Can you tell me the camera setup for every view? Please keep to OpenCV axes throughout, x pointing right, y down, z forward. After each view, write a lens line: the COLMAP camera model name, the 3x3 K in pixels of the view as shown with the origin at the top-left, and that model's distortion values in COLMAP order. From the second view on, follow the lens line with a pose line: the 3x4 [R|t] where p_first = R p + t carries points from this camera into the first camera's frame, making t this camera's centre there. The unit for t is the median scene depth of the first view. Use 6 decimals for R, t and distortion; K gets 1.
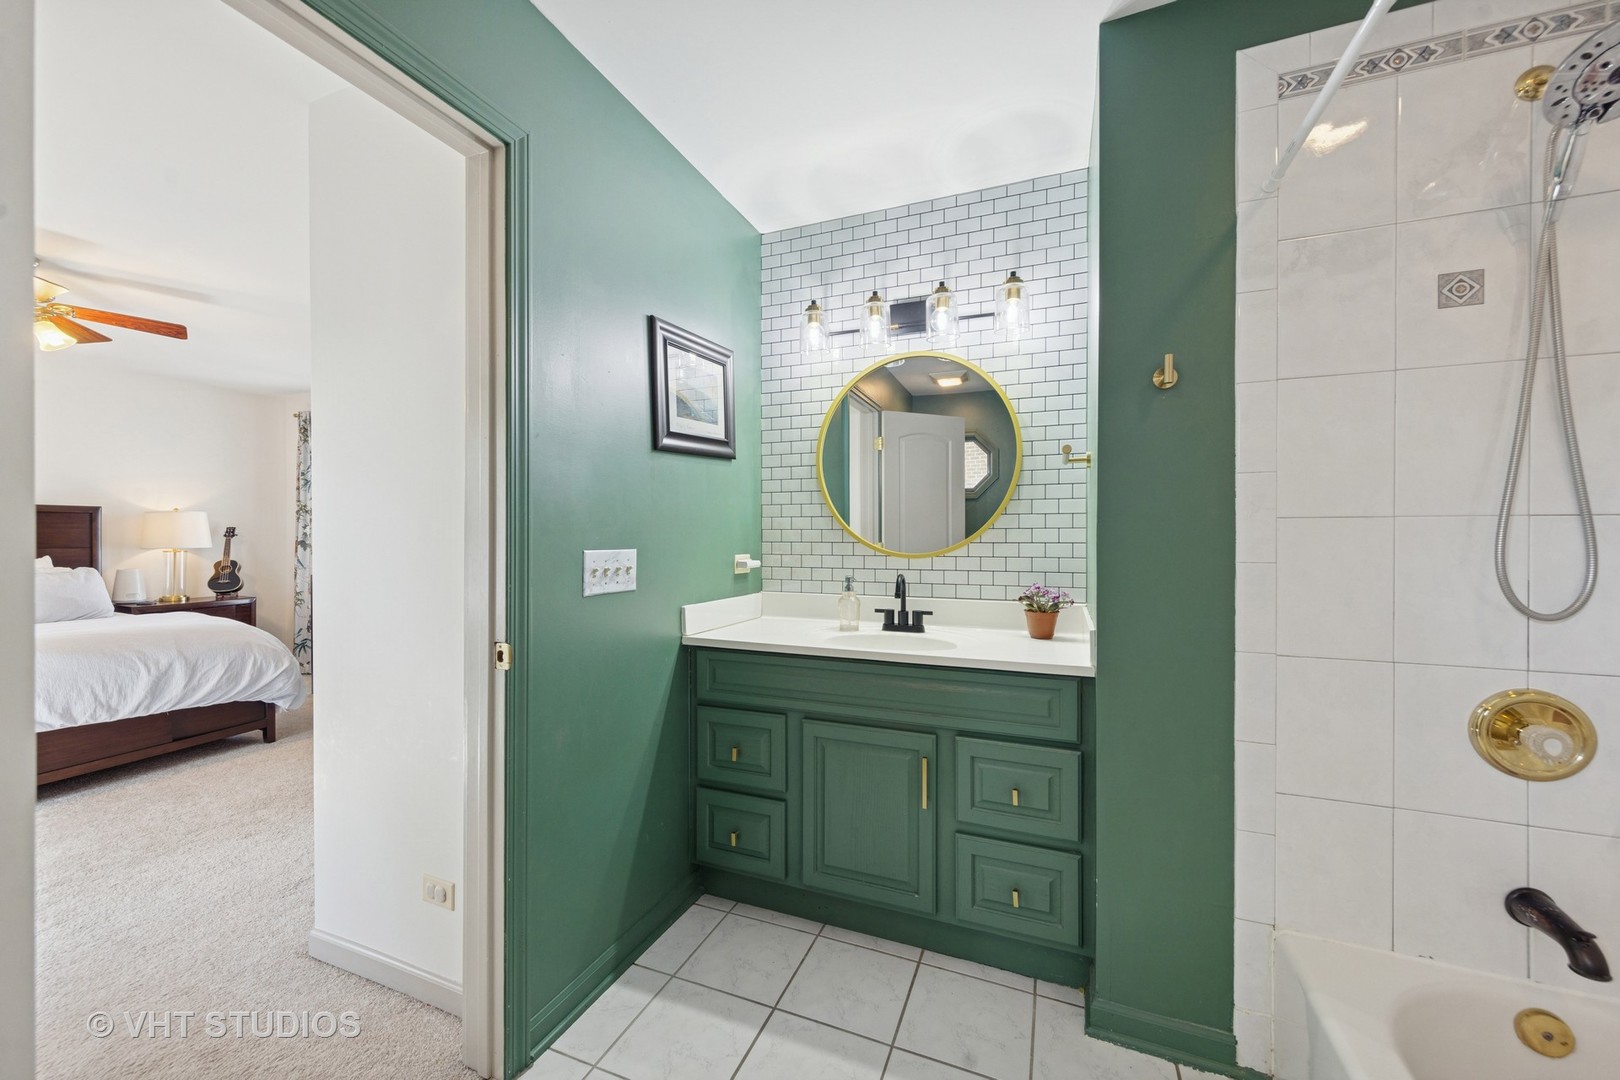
lens RADIAL K [[612.4, 0, 811.4], [0, 612.4, 532.9], [0, 0, 1]] dist [-0.000043, 0.000276]
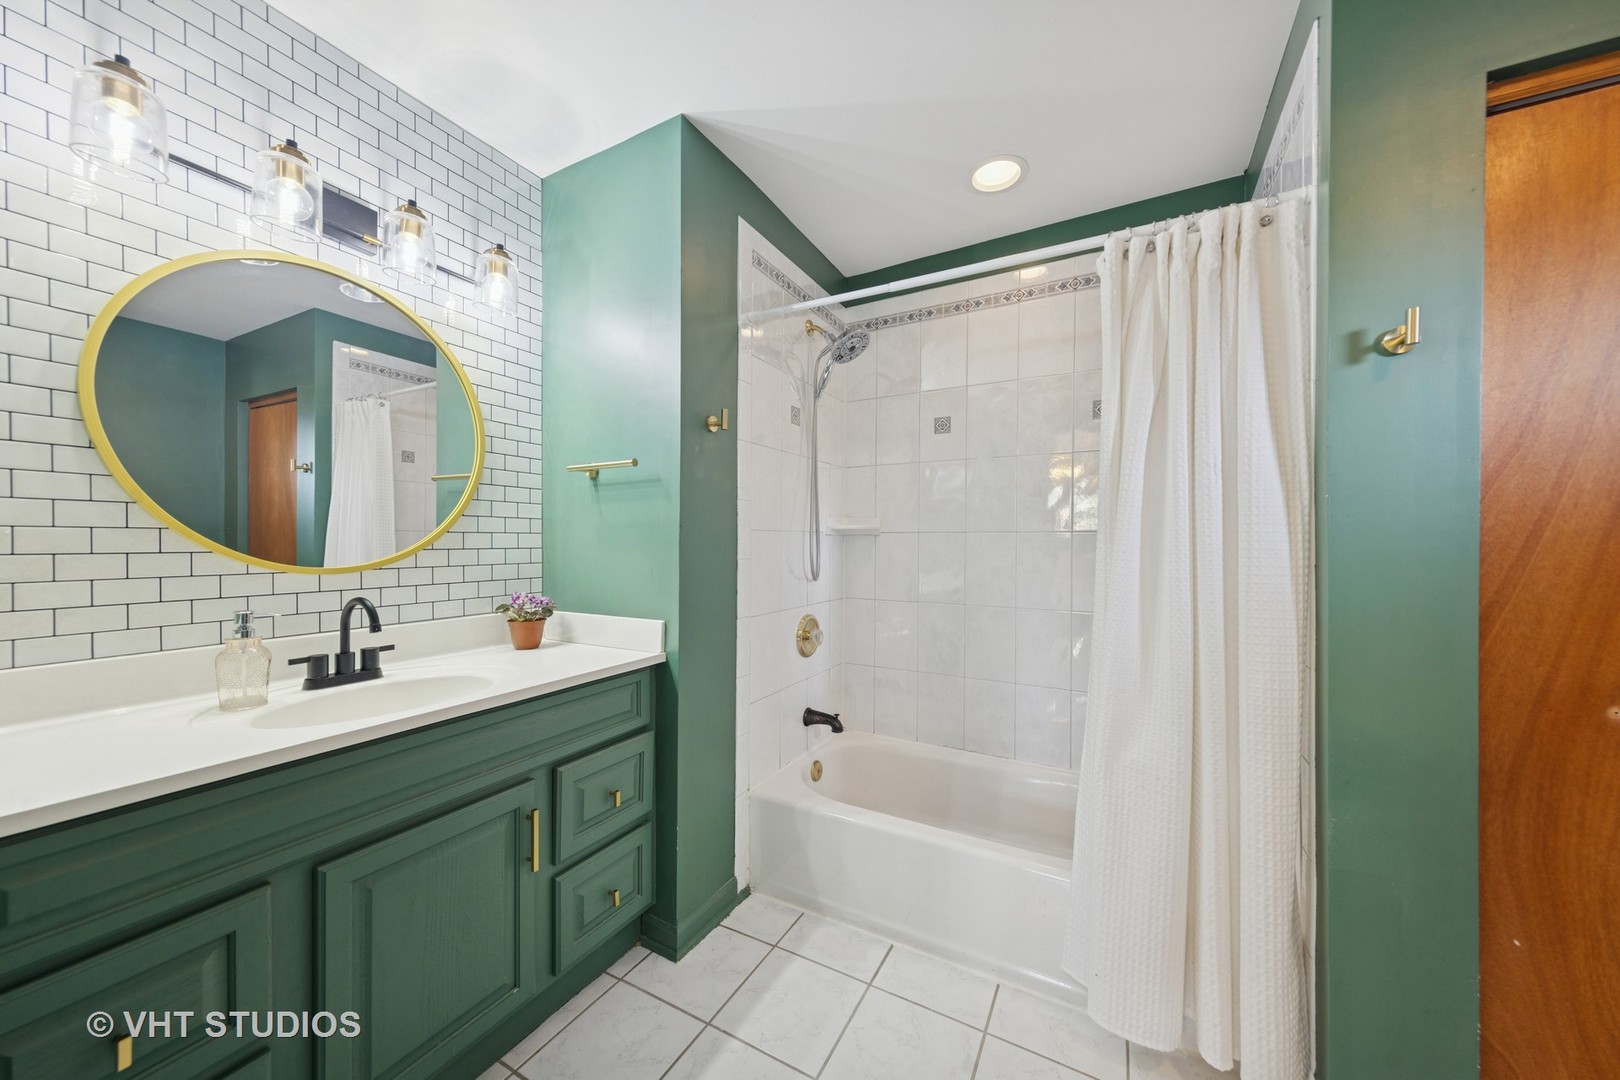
lens RADIAL K [[563.9, 0, 815.6], [0, 563.9, 543.5], [0, 0, 1]] dist [0.001764, -0.000151]
pose [[0.100913, -0.002852, 0.994891, -0.409769], [-0.007453, 0.999966, 0.003622, 0.001830], [-0.994867, -0.007780, 0.100888, 0.422590]]
